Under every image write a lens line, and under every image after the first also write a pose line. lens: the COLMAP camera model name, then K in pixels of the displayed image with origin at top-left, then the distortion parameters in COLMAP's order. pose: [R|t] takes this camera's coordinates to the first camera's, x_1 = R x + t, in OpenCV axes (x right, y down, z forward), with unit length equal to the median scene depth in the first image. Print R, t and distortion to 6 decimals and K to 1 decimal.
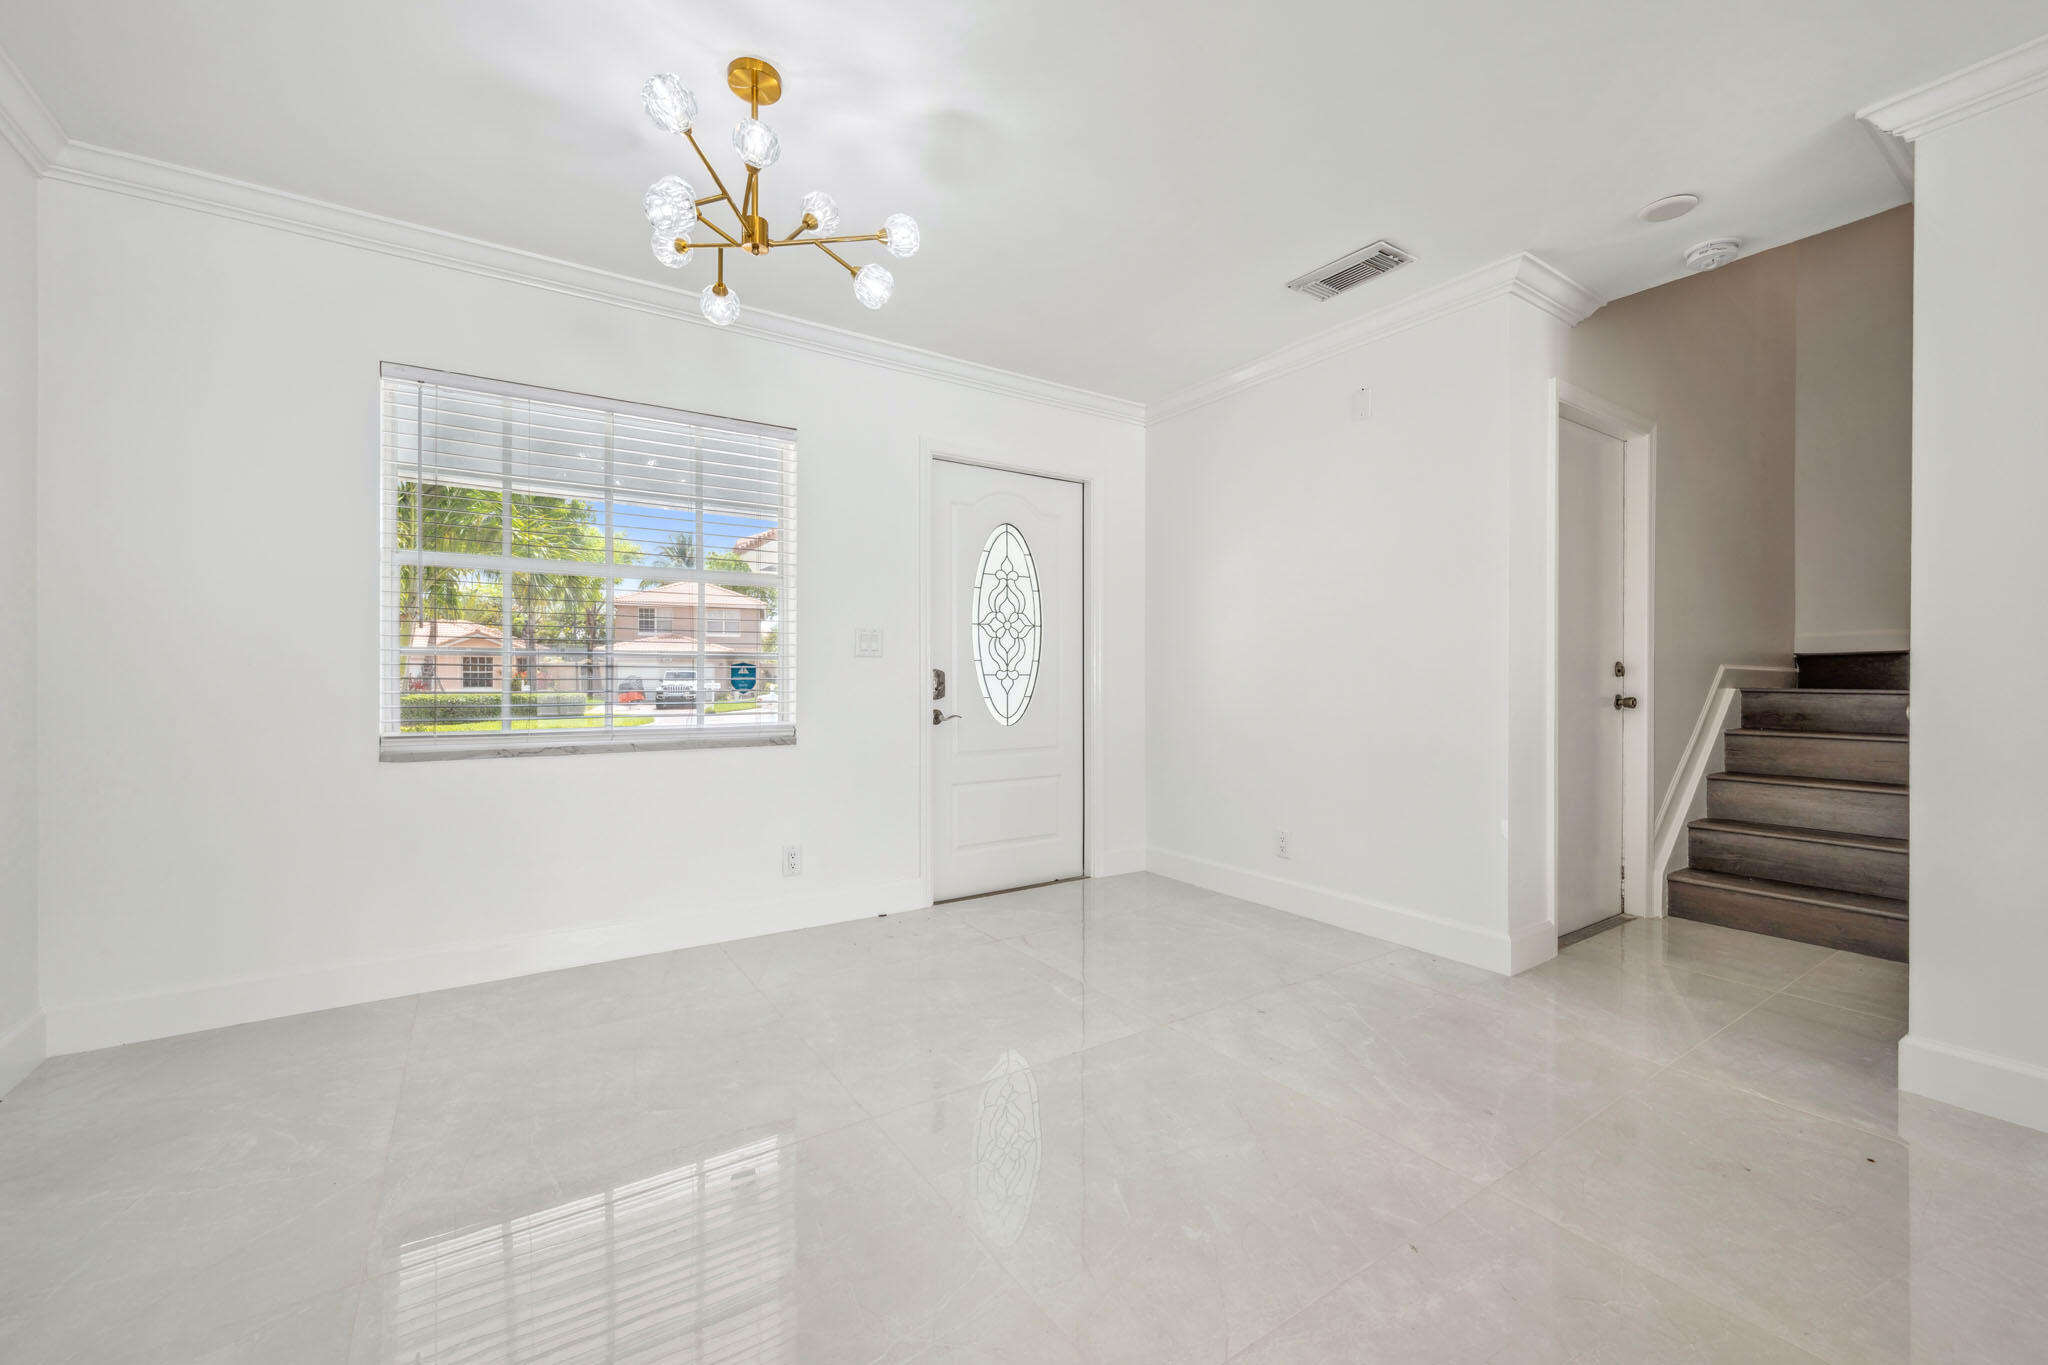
lens RADIAL K [[807.5, 0, 1024.0], [0, 807.5, 682.5], [0, 0, 1]] dist [0.000447, -0.000105]
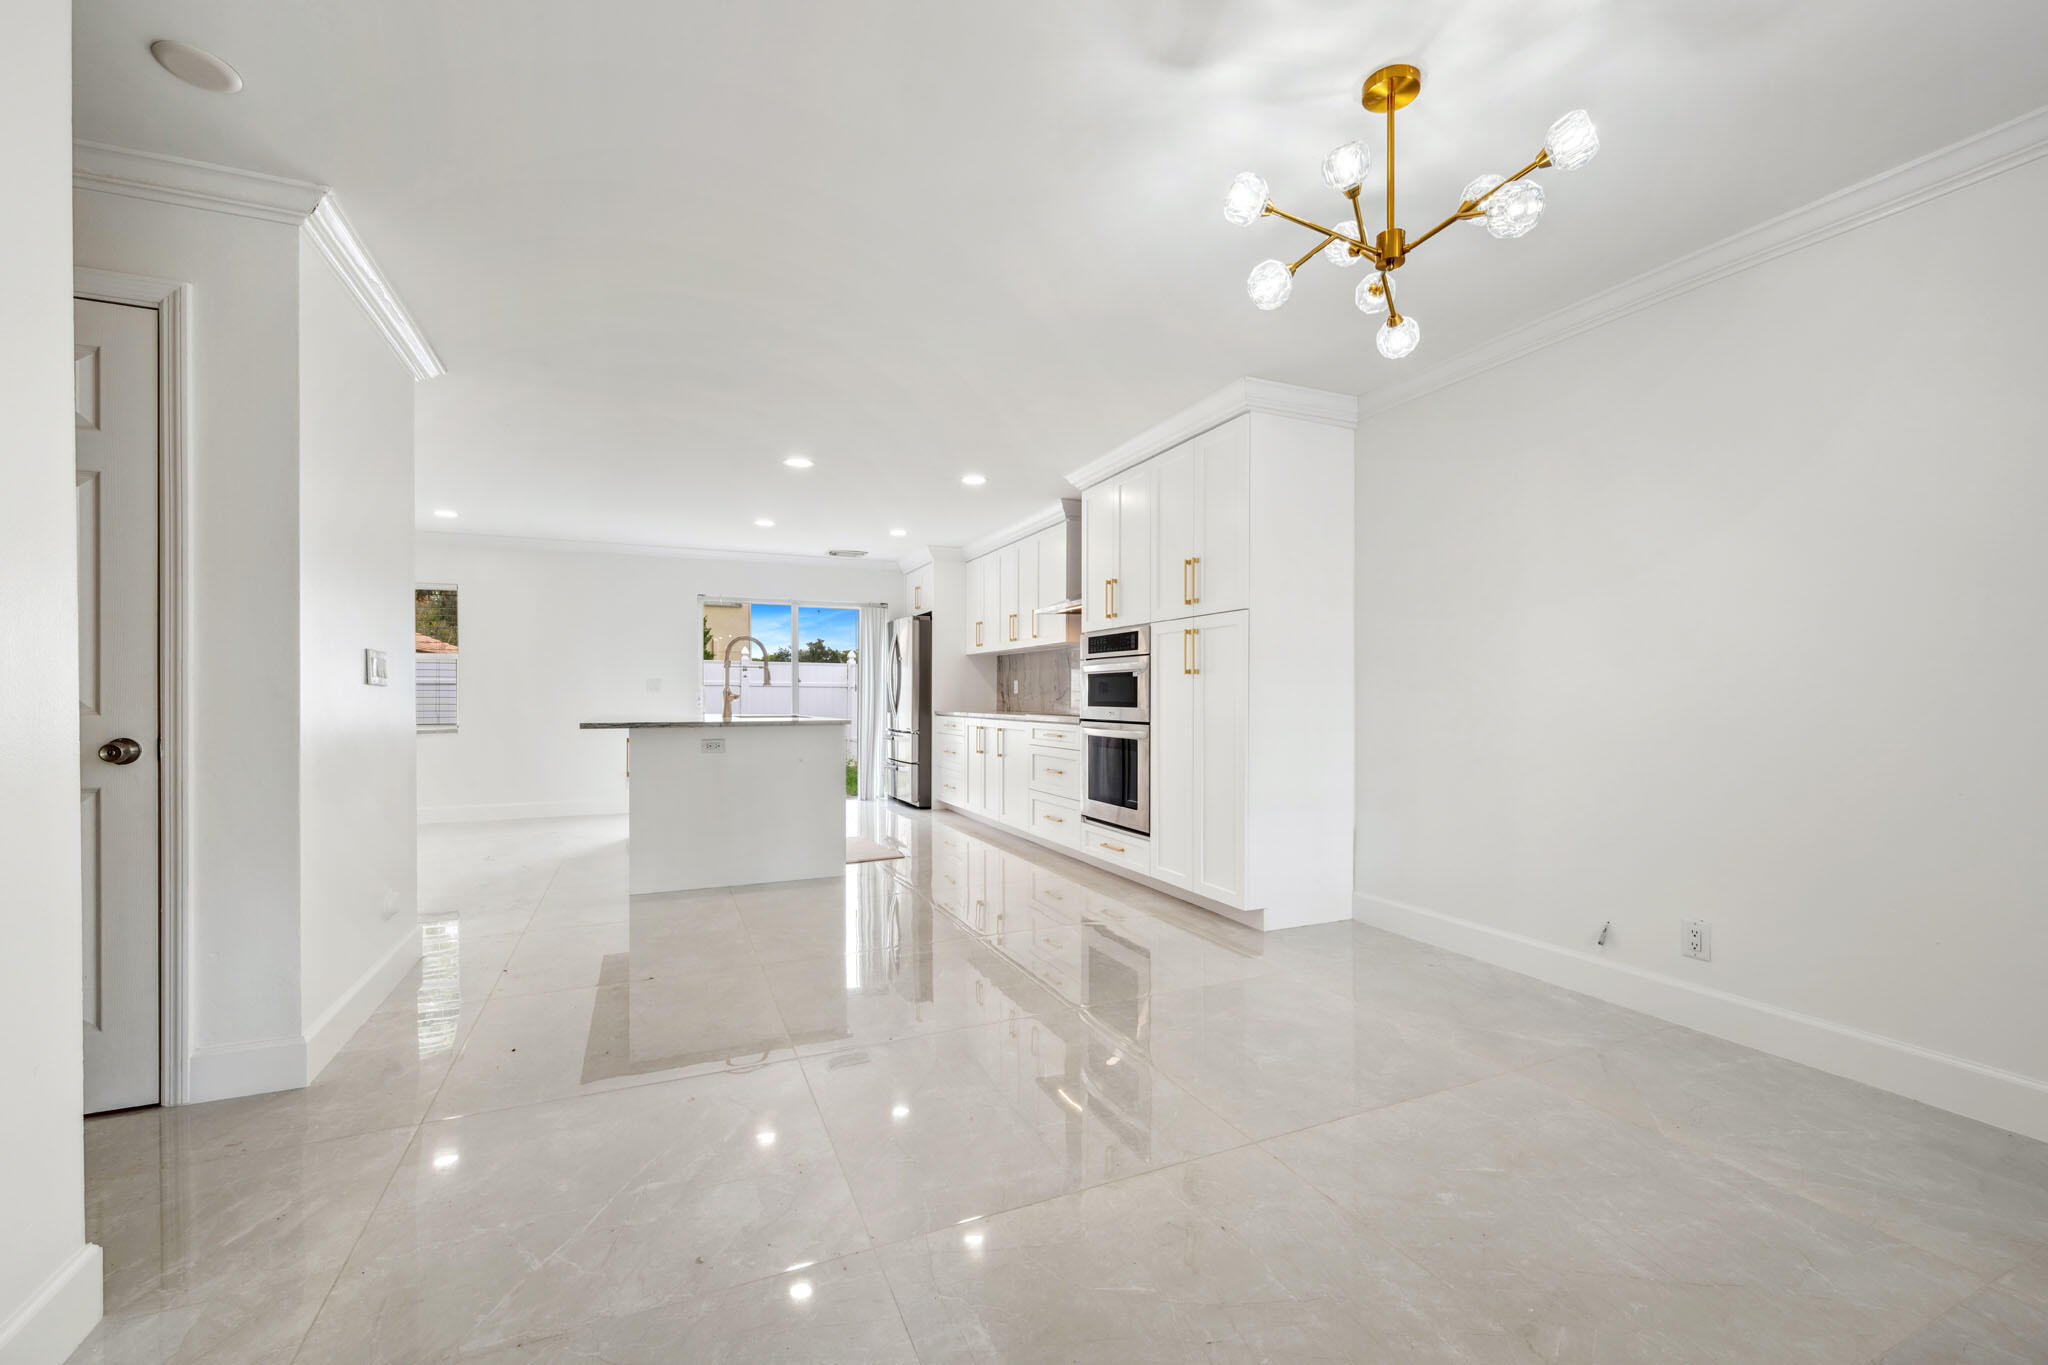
lens RADIAL K [[828.4, 0, 1019.2], [0, 828.4, 697.4], [0, 0, 1]] dist [-0.000640, -0.000208]
pose [[-0.984512, -0.000155, 0.175315, -0.038880], [0.001423, 0.999960, 0.008877, -0.019936], [-0.175309, 0.008989, -0.984472, 1.058762]]
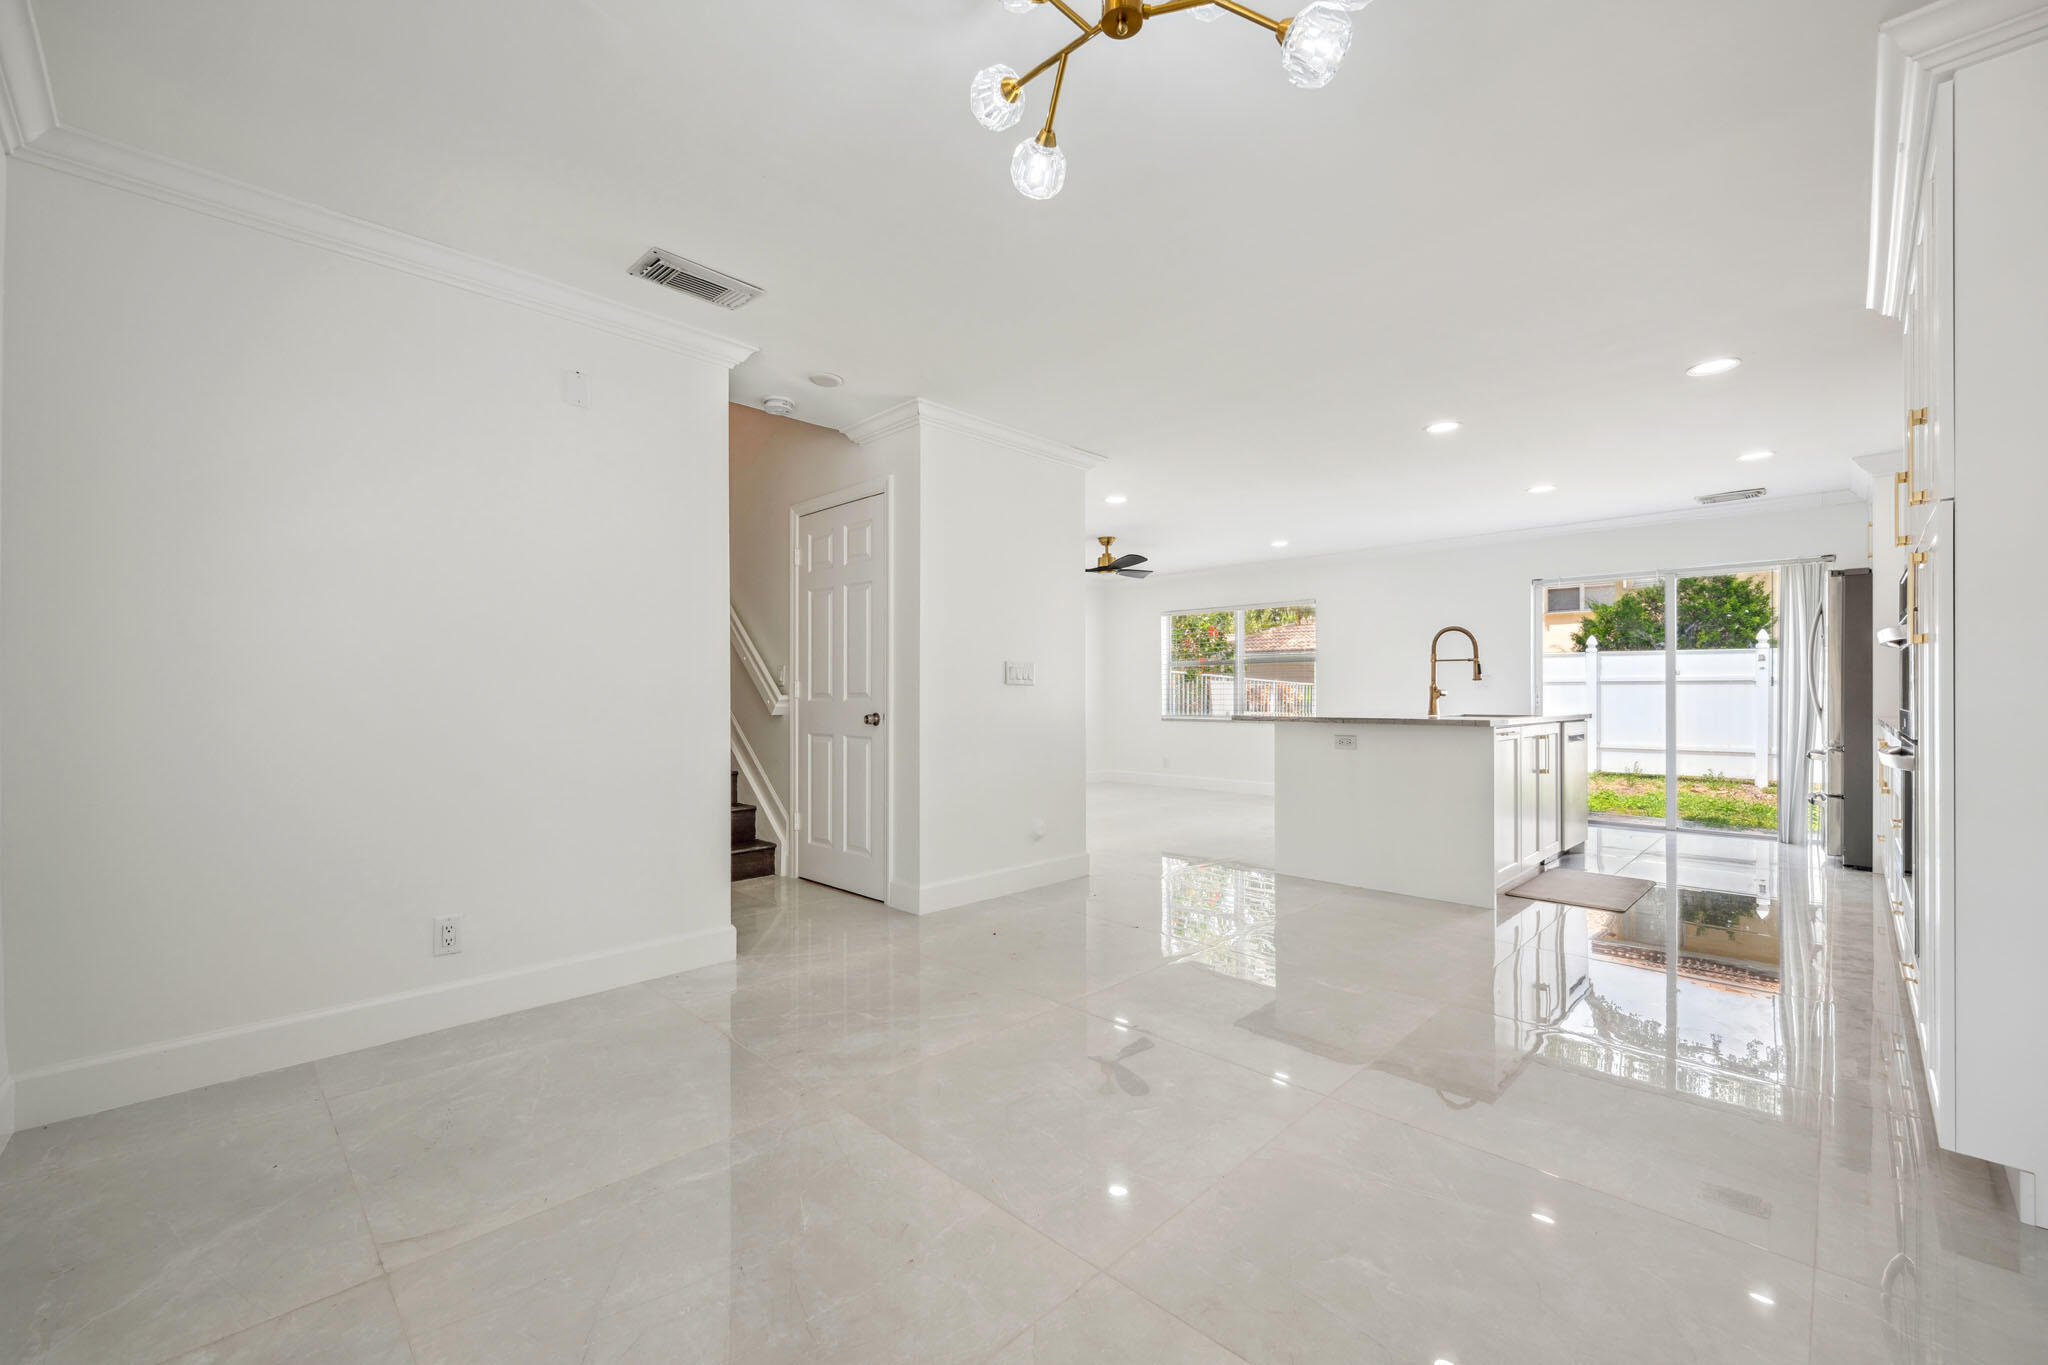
lens RADIAL K [[830.0, 0, 1024.6], [0, 830.0, 693.5], [0, 0, 1]] dist [-0.002547, -0.000331]
pose [[-0.193448, 0.001588, 0.981109, -0.492652], [0.007265, 0.999974, -0.000187, -0.012687], [-0.981084, 0.007091, -0.193455, 0.620395]]
